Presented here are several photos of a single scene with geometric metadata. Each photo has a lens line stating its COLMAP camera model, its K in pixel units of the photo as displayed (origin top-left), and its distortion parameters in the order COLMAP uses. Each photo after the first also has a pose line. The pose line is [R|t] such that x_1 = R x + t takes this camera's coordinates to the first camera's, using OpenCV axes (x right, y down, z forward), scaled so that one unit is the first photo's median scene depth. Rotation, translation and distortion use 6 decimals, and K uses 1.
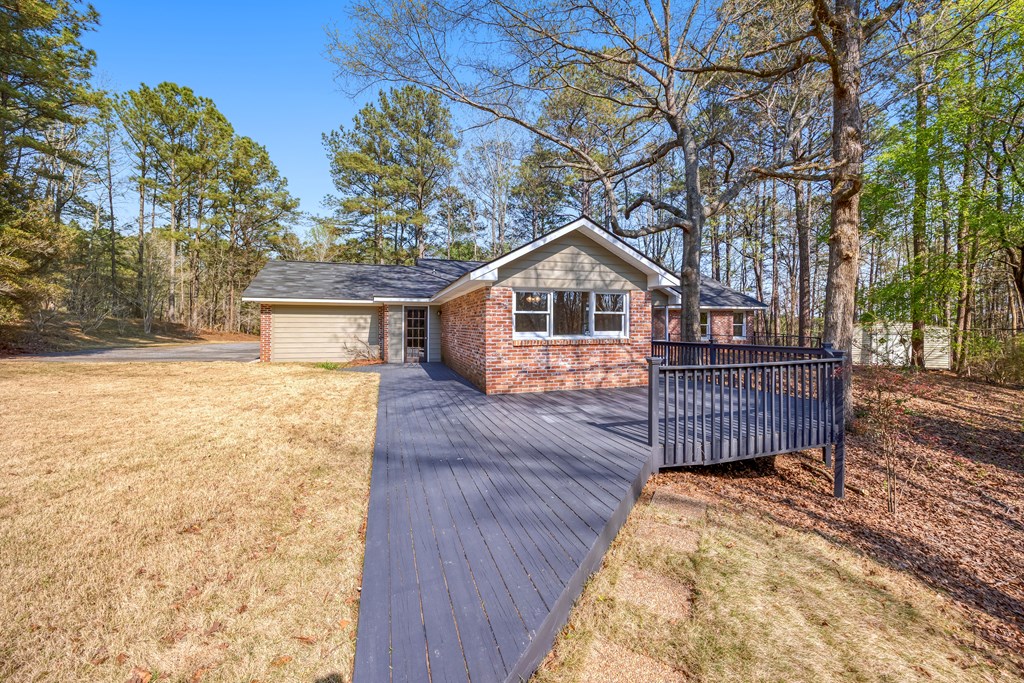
lens RADIAL K [[402.0, 0, 513.0], [0, 402.0, 326.2], [0, 0, 1]] dist [0.000101, 0.000034]
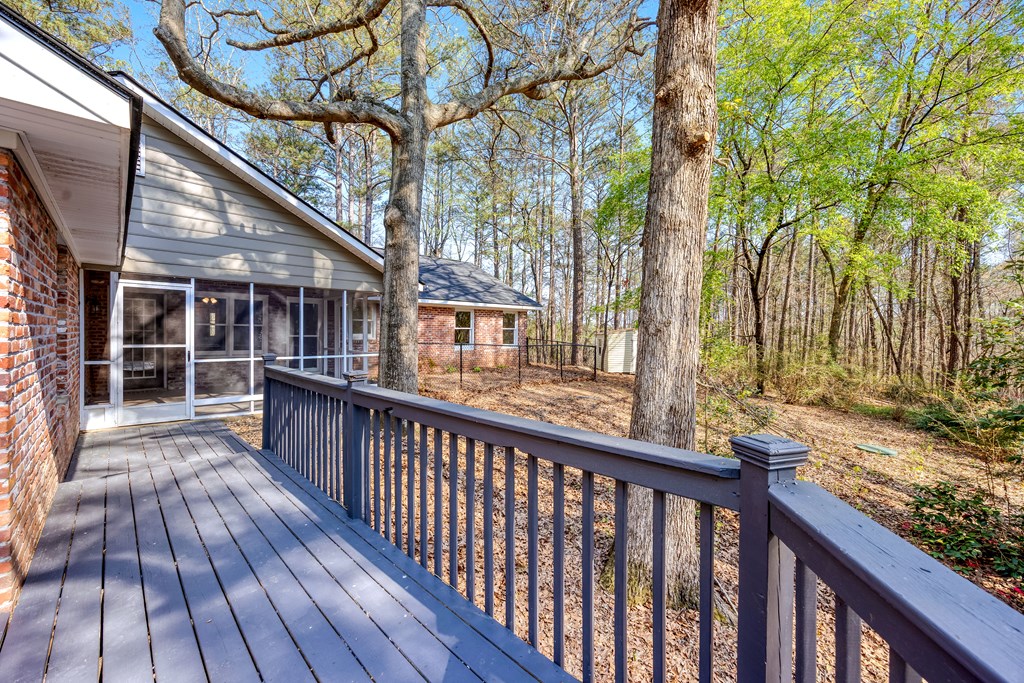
lens RADIAL K [[430.2, 0, 514.9], [0, 430.2, 331.4], [0, 0, 1]] dist [-0.000519, -0.000105]
pose [[0.882501, 0.012231, 0.470152, 0.181787], [-0.013548, 0.999908, -0.000583, 0.000653], [-0.470116, -0.005855, 0.882585, 0.265020]]
